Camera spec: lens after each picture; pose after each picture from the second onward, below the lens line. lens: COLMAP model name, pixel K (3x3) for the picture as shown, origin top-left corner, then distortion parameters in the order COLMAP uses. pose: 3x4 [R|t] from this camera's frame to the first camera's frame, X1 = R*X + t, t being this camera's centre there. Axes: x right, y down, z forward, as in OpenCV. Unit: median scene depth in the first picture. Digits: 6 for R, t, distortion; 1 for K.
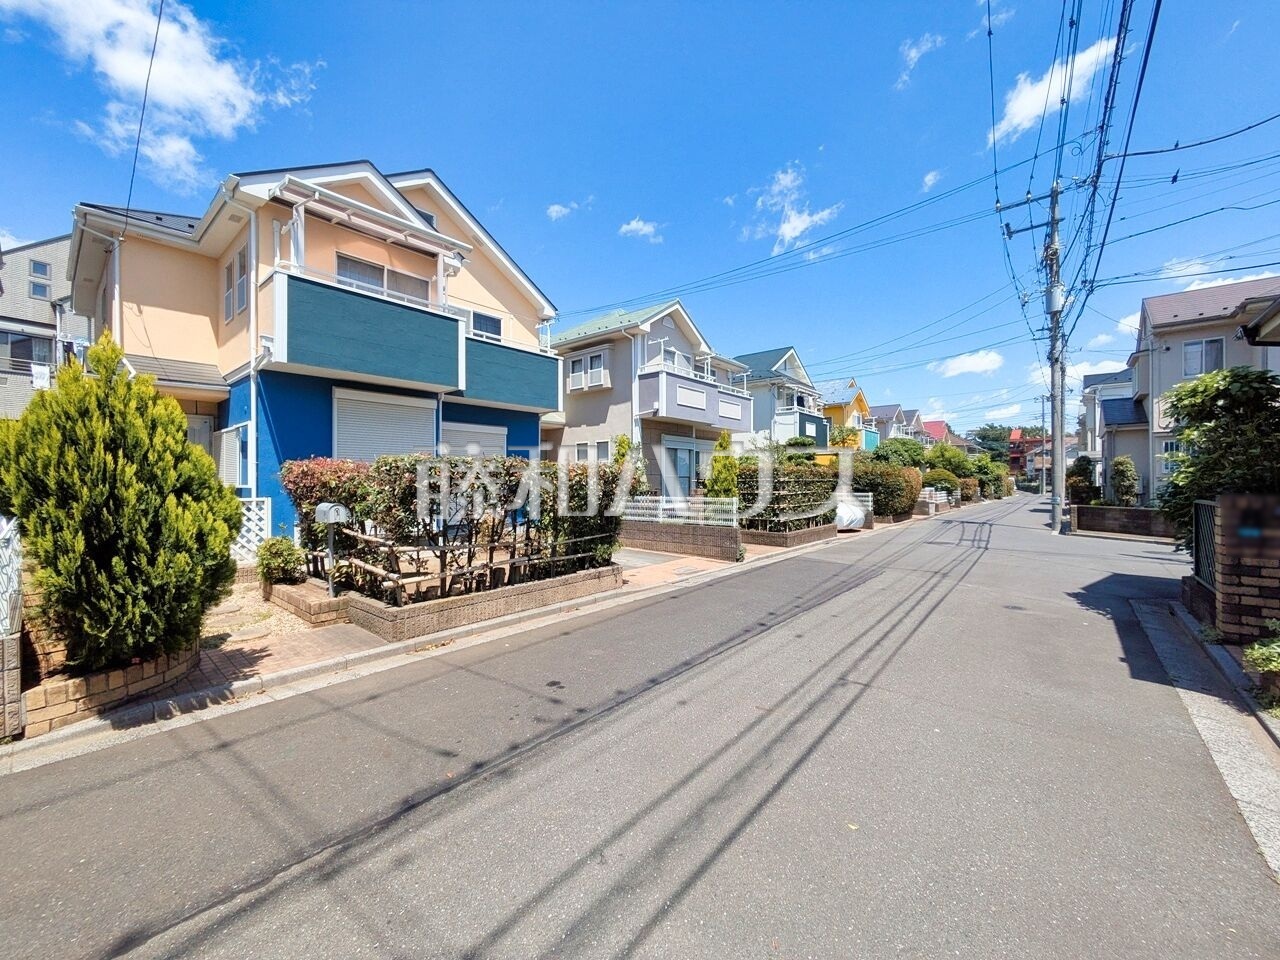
lens RADIAL K [[503.8, 0, 641.8], [0, 503.8, 480.0], [0, 0, 1]] dist [0.002104, 0.000153]
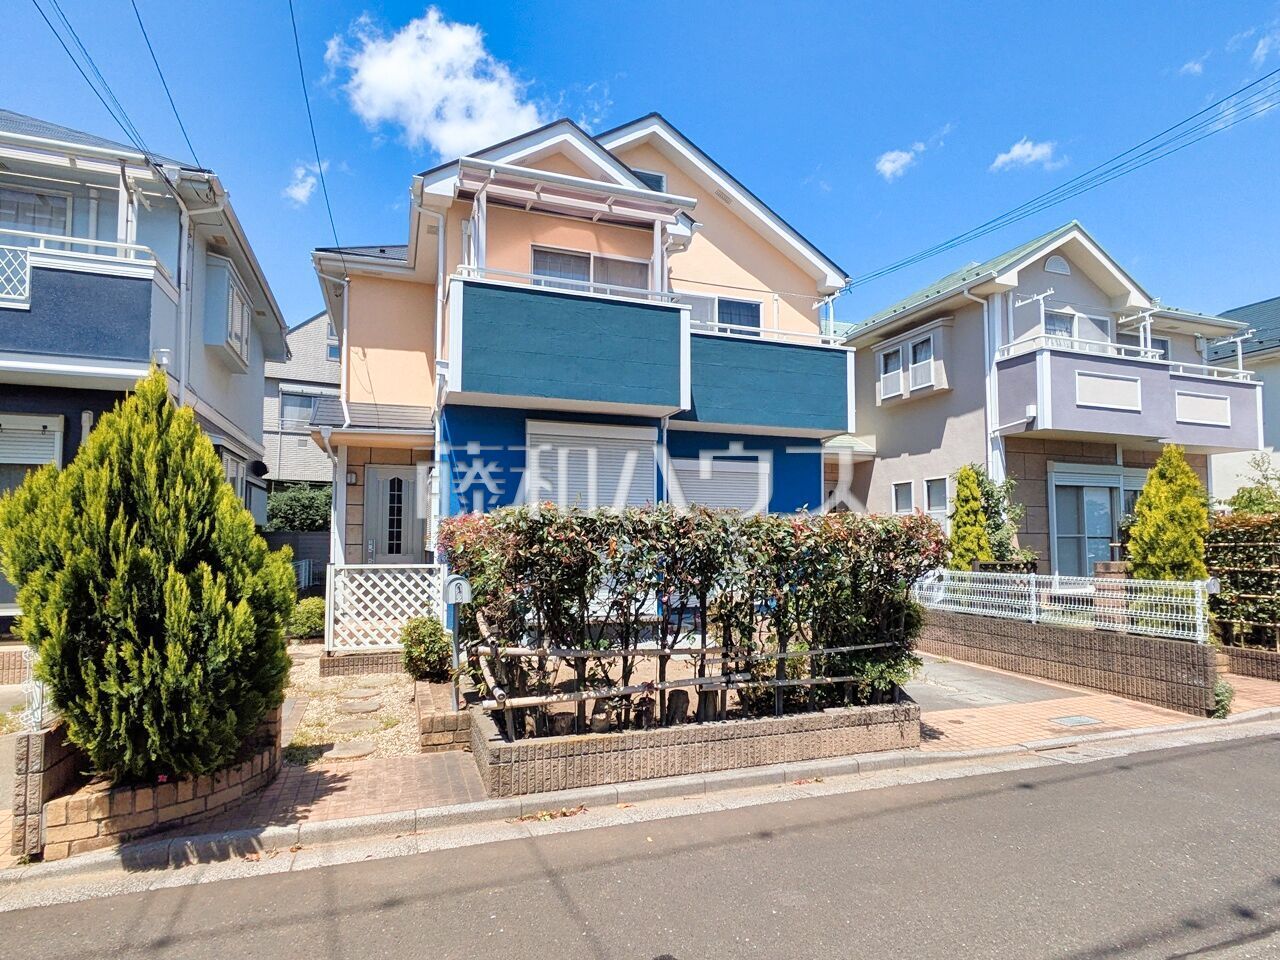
lens RADIAL K [[703.1, 0, 646.1], [0, 703.1, 504.6], [0, 0, 1]] dist [0.000197, 0.001110]
pose [[0.867009, -0.021733, -0.497819, 0.071229], [-0.003702, 0.998740, -0.050048, -0.003214], [0.498279, 0.045235, 0.865836, 0.169760]]
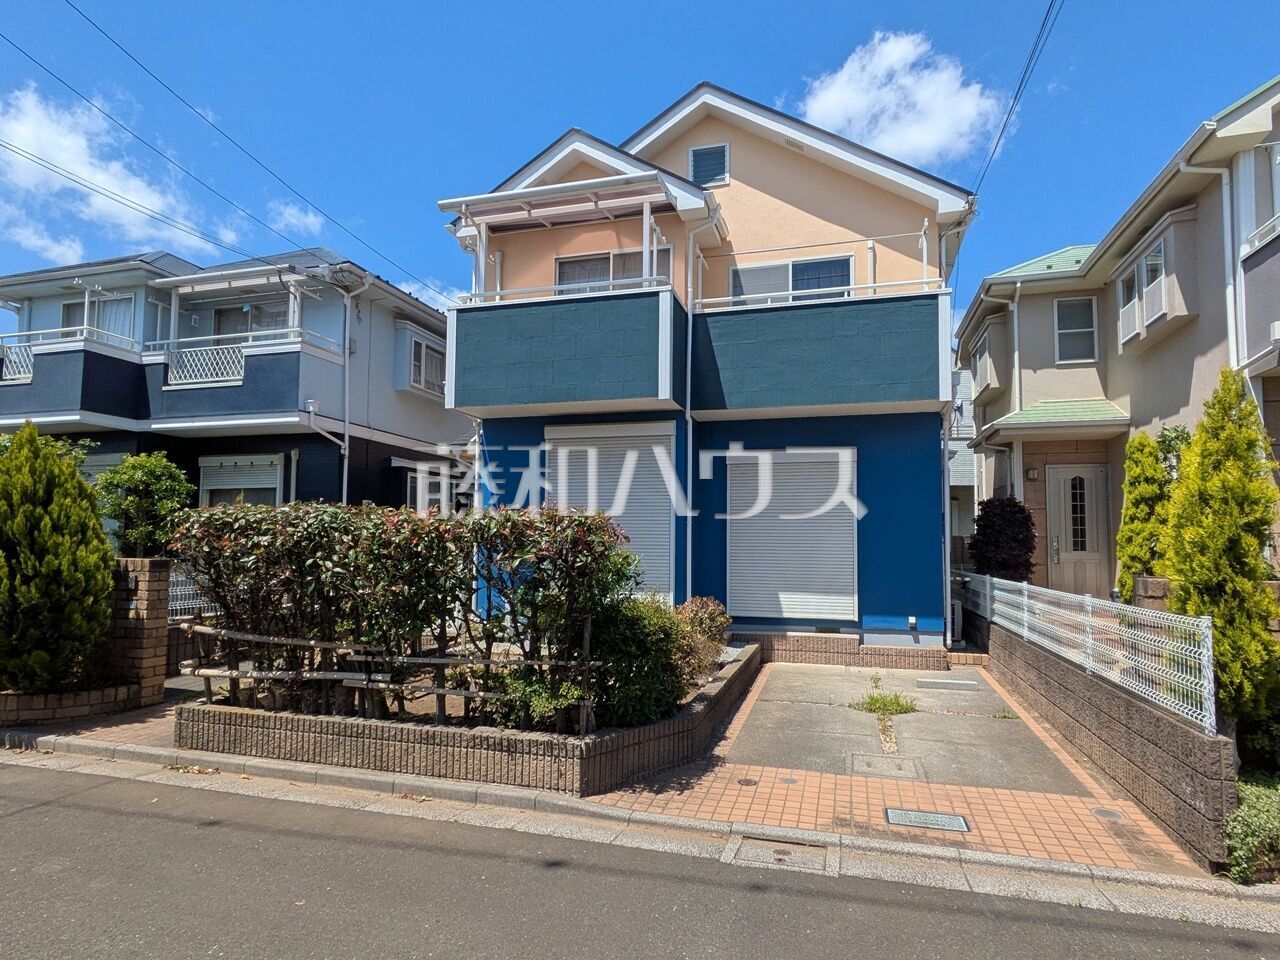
lens RADIAL K [[703.1, 0, 646.1], [0, 703.1, 504.6], [0, 0, 1]] dist [0.000197, 0.001110]
pose [[0.412271, -0.043370, -0.910028, 0.454140], [-0.008733, 0.998632, -0.051550, -0.002509], [0.911019, 0.029200, 0.411328, 0.667097]]
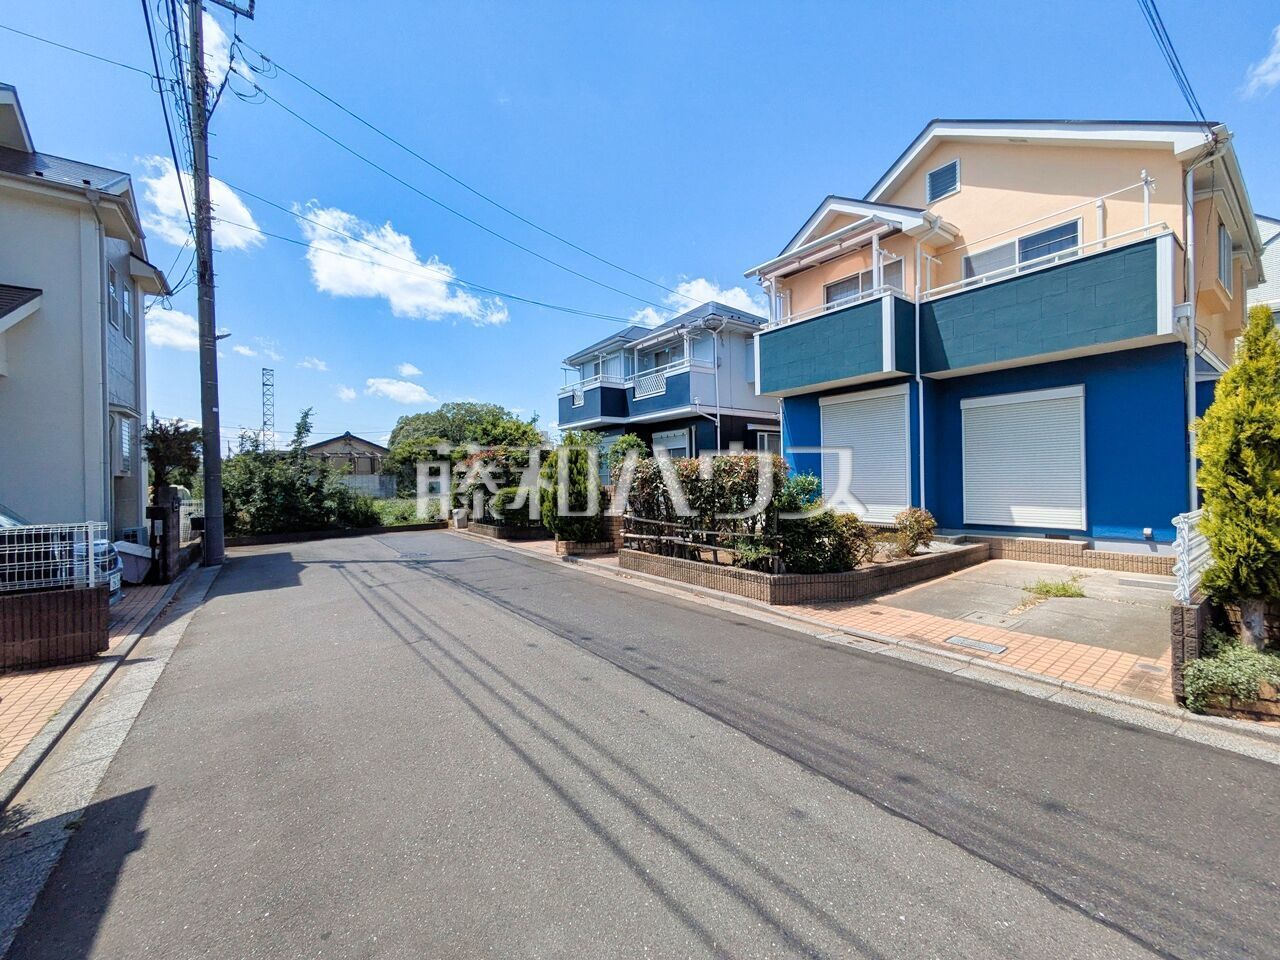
lens RADIAL K [[503.8, 0, 641.8], [0, 503.8, 480.0], [0, 0, 1]] dist [0.002104, 0.000153]
pose [[-0.231145, 0.010444, -0.972863, 0.679831], [0.021031, 0.999762, 0.005736, 0.002506], [0.972692, -0.019134, -0.231309, 0.828632]]
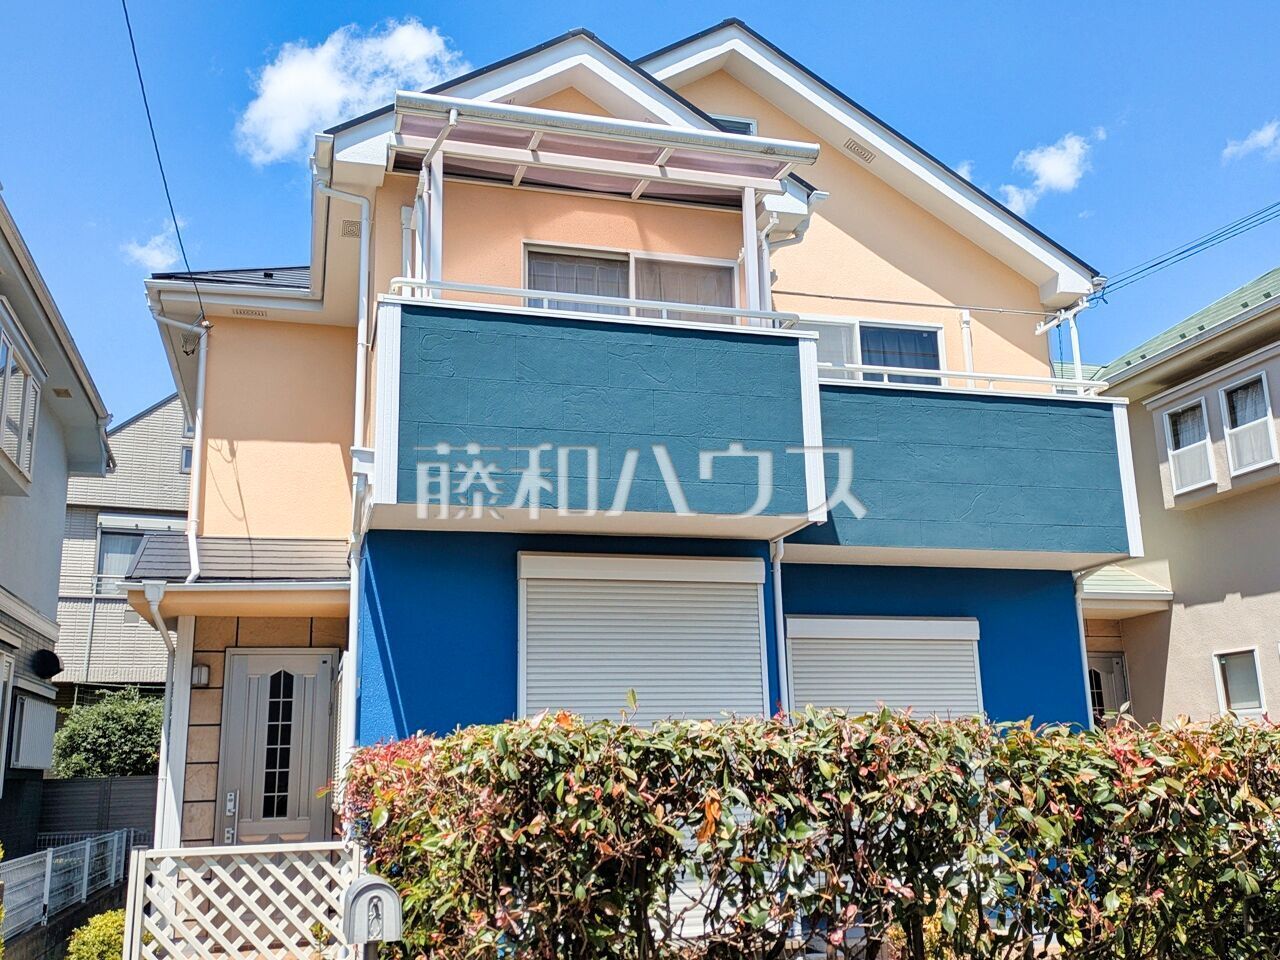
lens RADIAL K [[1191.8, 0, 641.6], [0, 1191.8, 493.8], [0, 0, 1]] dist [0.050910, -0.004656]
pose [[0.828090, -0.143461, -0.541929, 0.001114], [0.022497, 0.974427, -0.223577, -0.012639], [0.560144, 0.172950, 0.810140, 0.258040]]
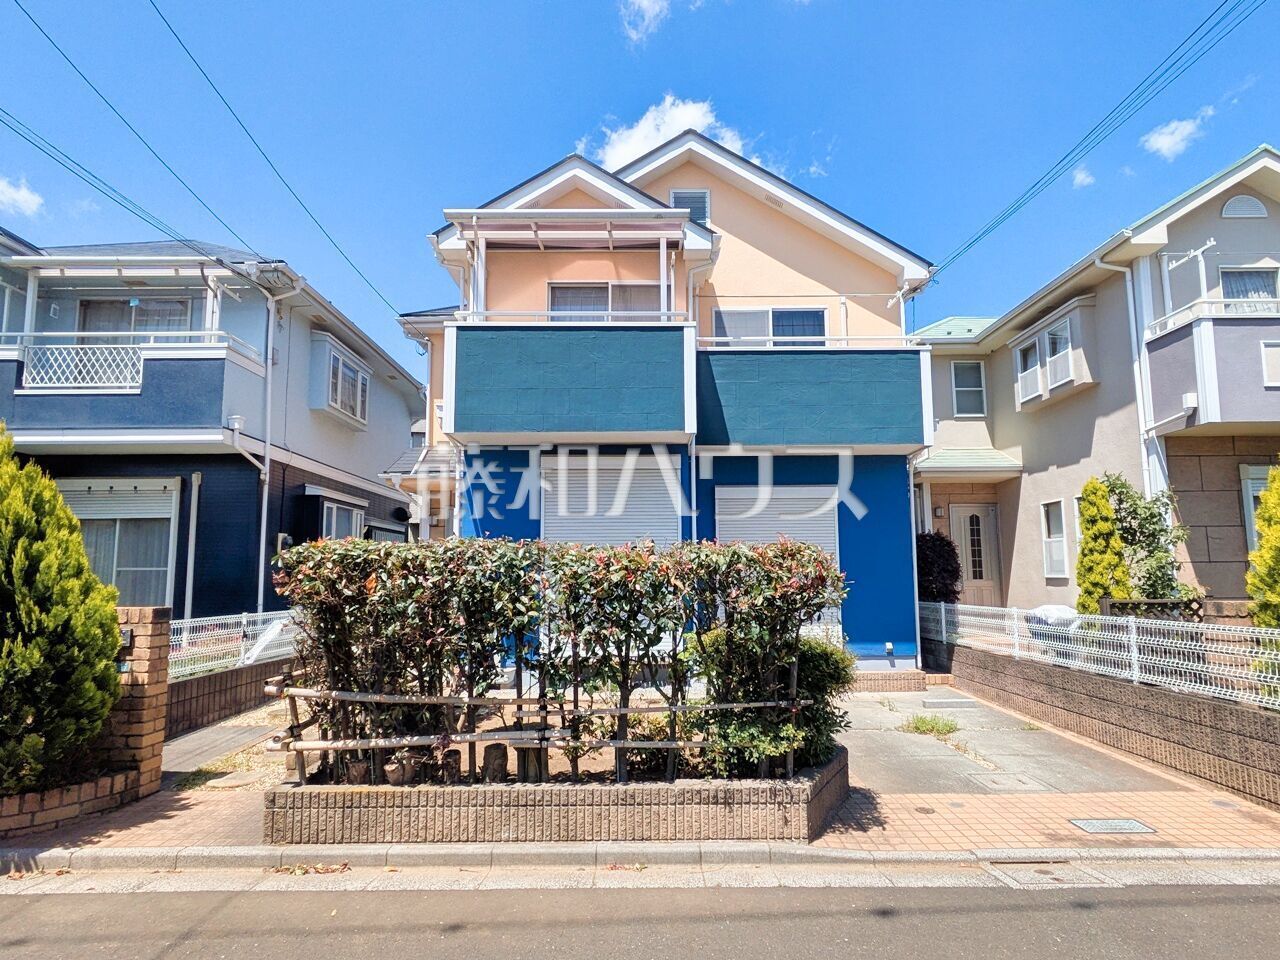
lens RADIAL K [[703.1, 0, 646.1], [0, 703.1, 504.6], [0, 0, 1]] dist [0.000197, 0.001110]
pose [[0.650134, -0.079749, -0.755623, 0.279287], [0.005396, 0.994936, -0.100363, -0.003114], [0.759800, 0.061172, 0.647272, 0.424971]]
